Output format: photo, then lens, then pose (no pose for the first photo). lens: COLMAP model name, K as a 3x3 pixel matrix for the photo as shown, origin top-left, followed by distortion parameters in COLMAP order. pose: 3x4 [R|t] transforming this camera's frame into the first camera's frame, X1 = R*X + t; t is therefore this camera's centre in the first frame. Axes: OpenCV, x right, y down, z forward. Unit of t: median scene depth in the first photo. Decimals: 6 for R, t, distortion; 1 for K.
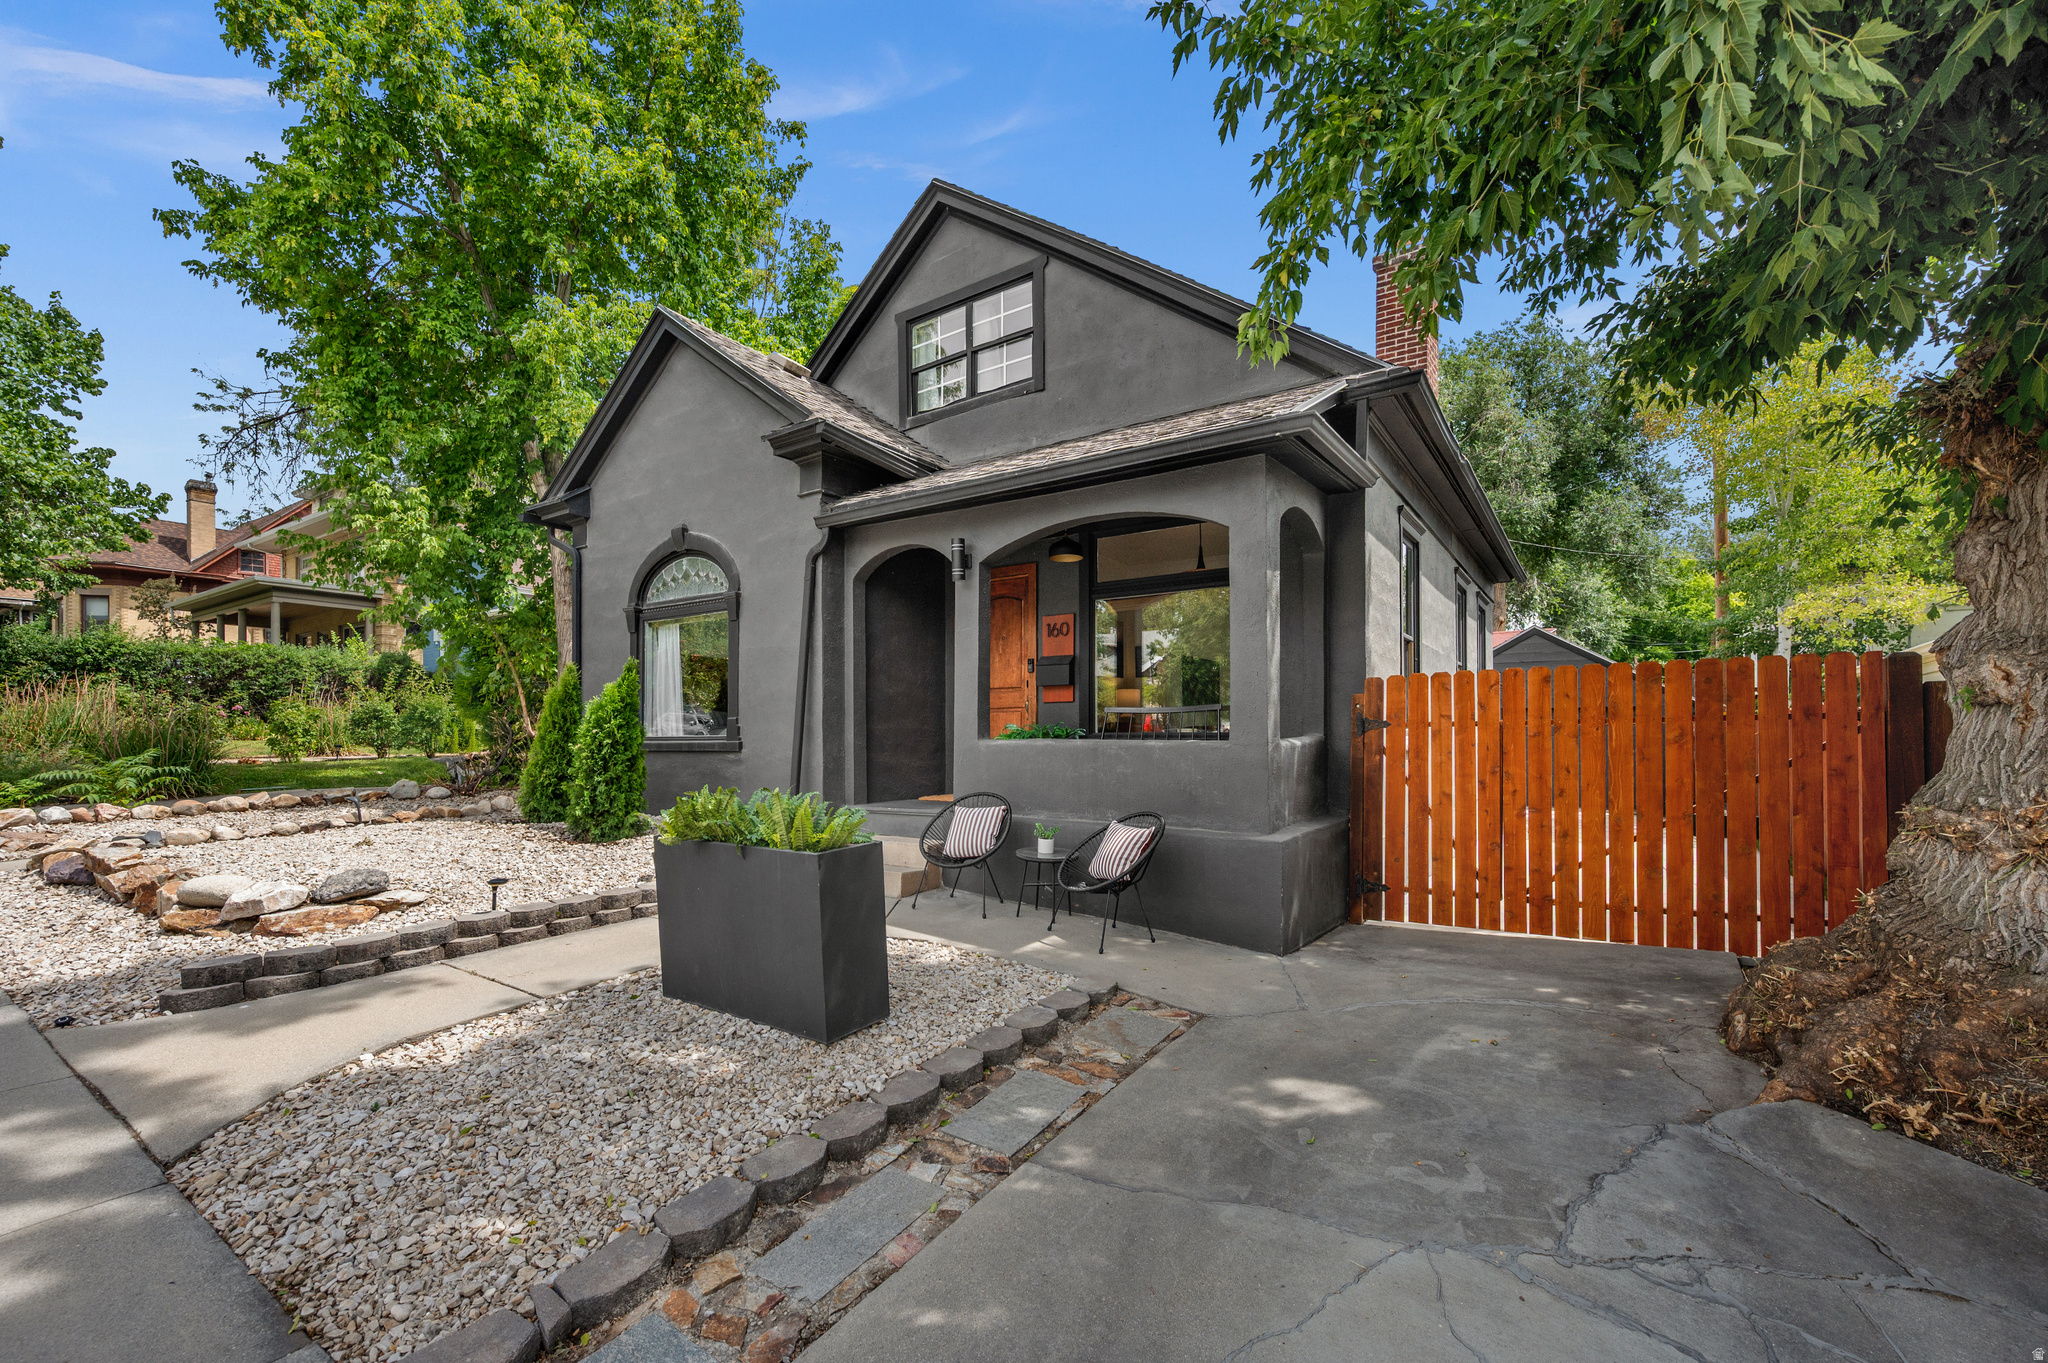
lens RADIAL K [[866.6, 0, 1014.1], [0, 866.6, 731.2], [0, 0, 1]] dist [0.003998, 0.000332]
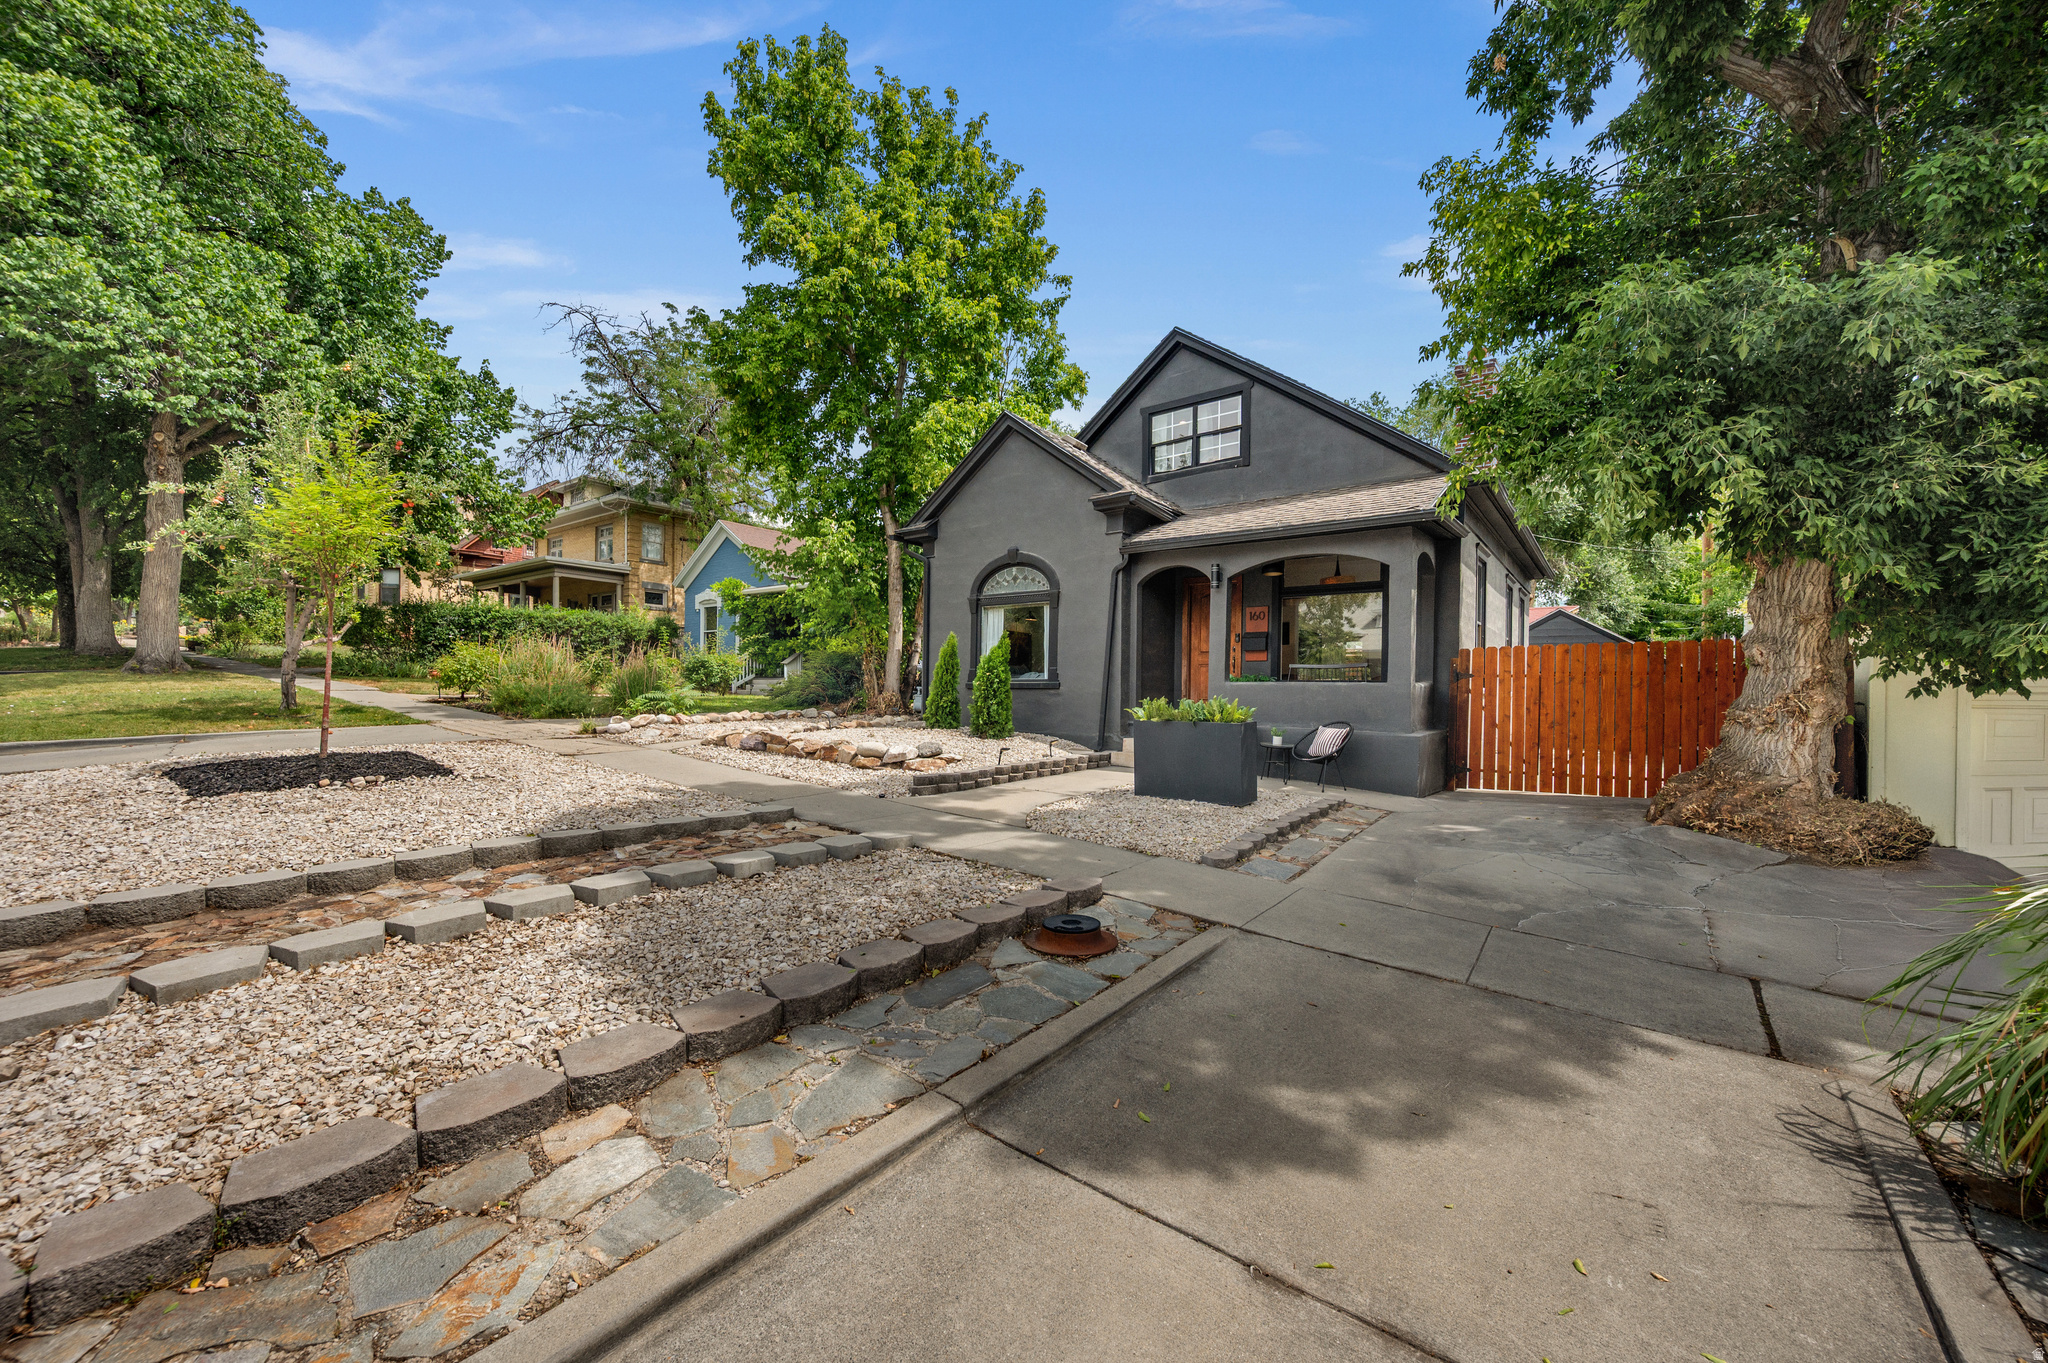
lens RADIAL K [[794.7, 0, 1036.8], [0, 794.7, 698.8], [0, 0, 1]] dist [0.004062, 0.000024]
pose [[0.999082, 0.015926, -0.039770, -0.289434], [-0.015491, 0.999817, 0.011238, 0.025947], [0.039942, -0.010612, 0.999146, -0.481305]]
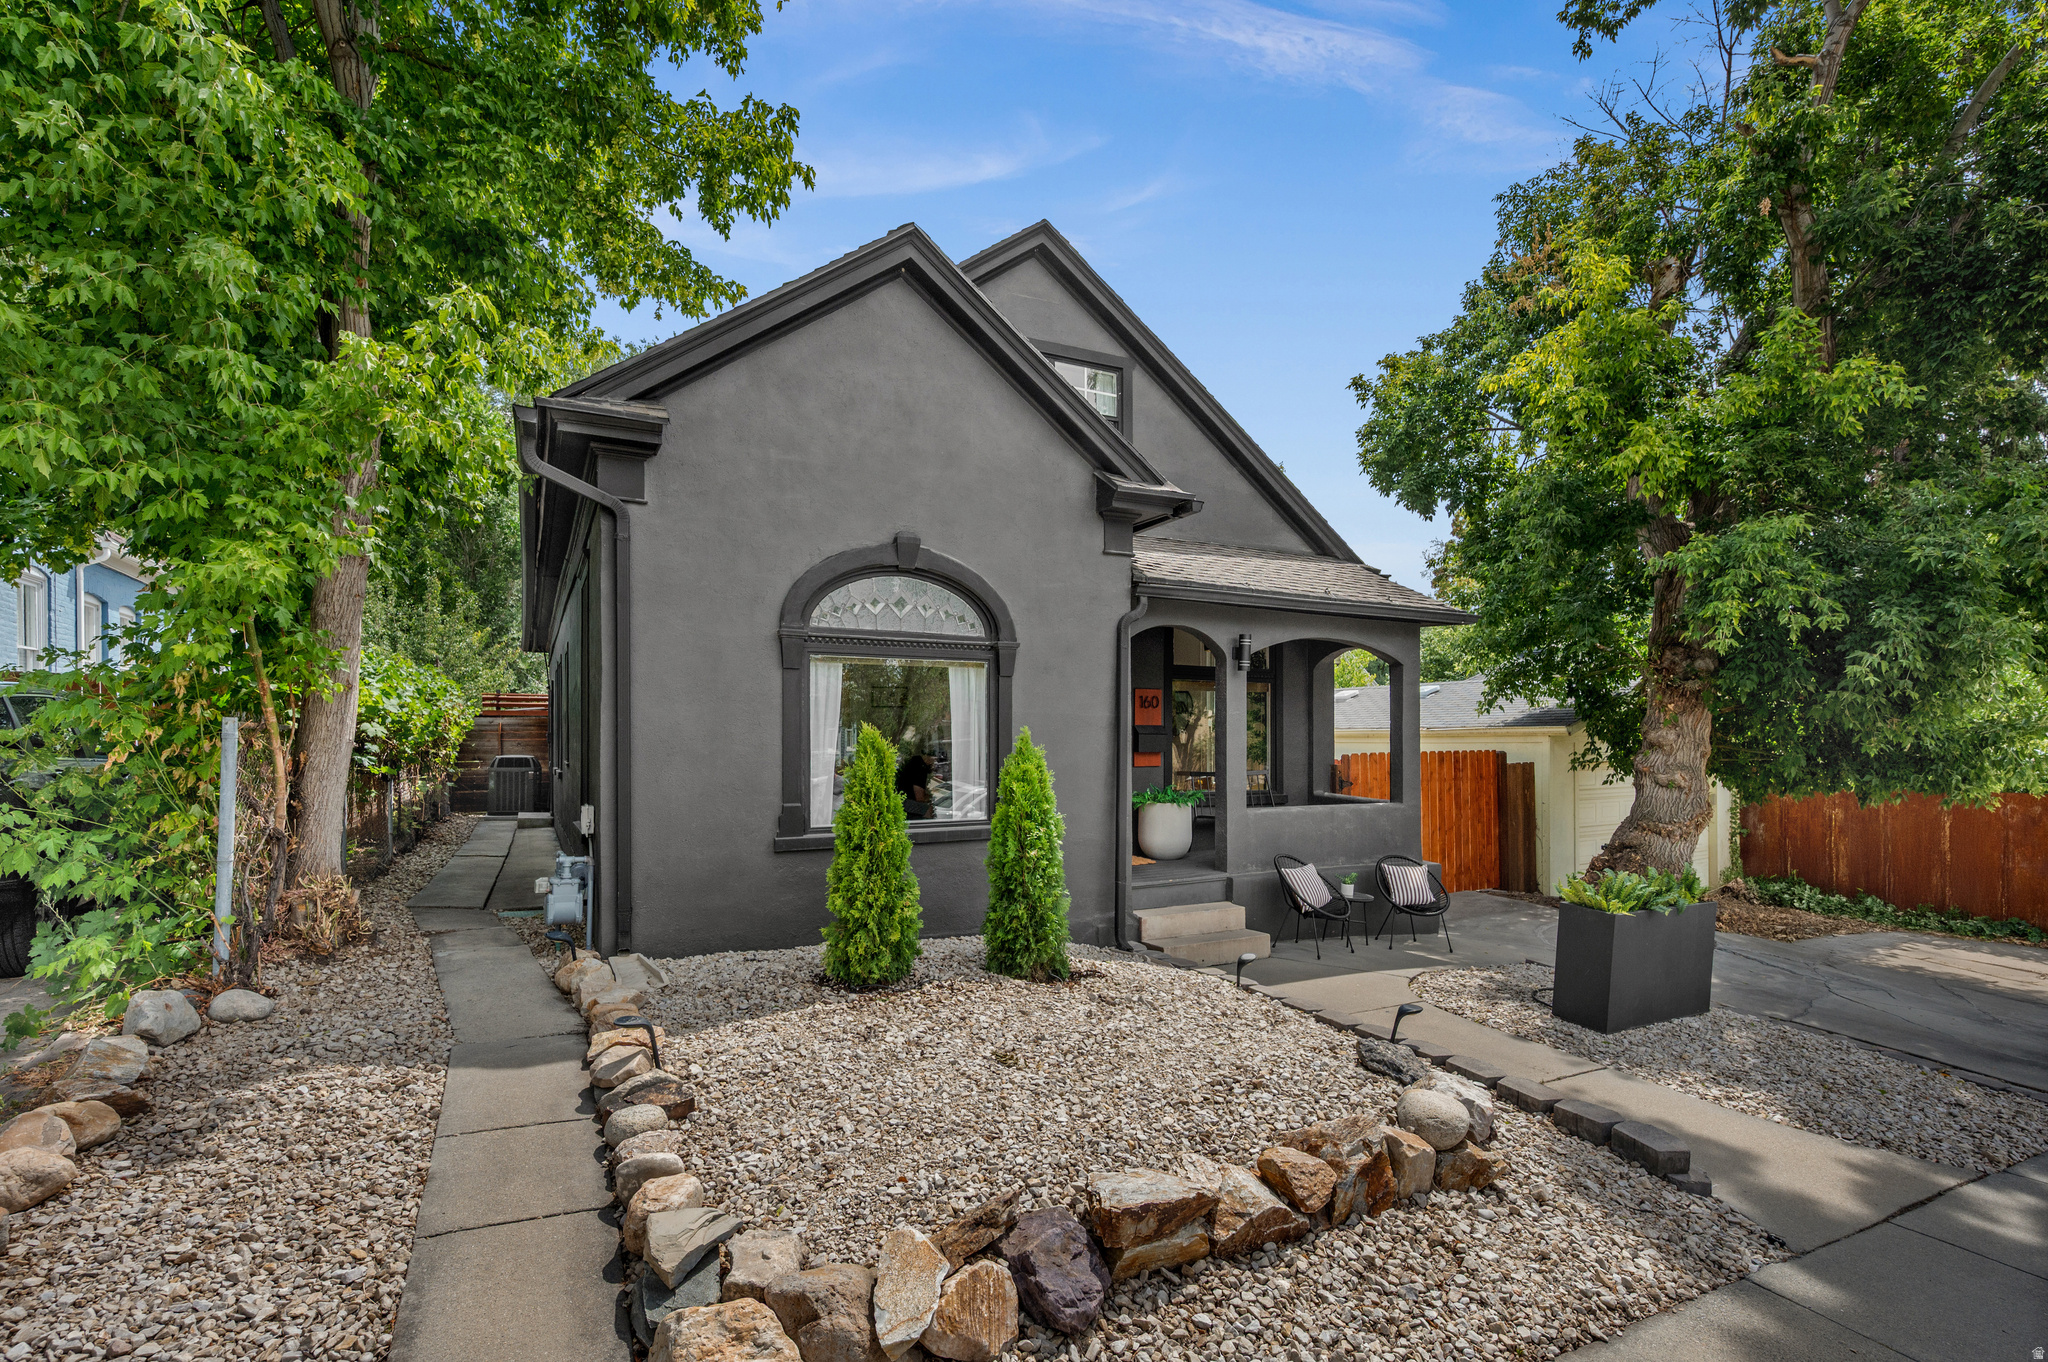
lens RADIAL K [[955.4, 0, 963.4], [0, 955.4, 718.7], [0, 0, 1]] dist [0.002084, -0.001097]
pose [[0.470308, 0.014435, 0.882385, -1.102880], [-0.011244, 0.999883, -0.010364, -0.076899], [-0.882431, -0.005047, 0.470415, 0.602578]]
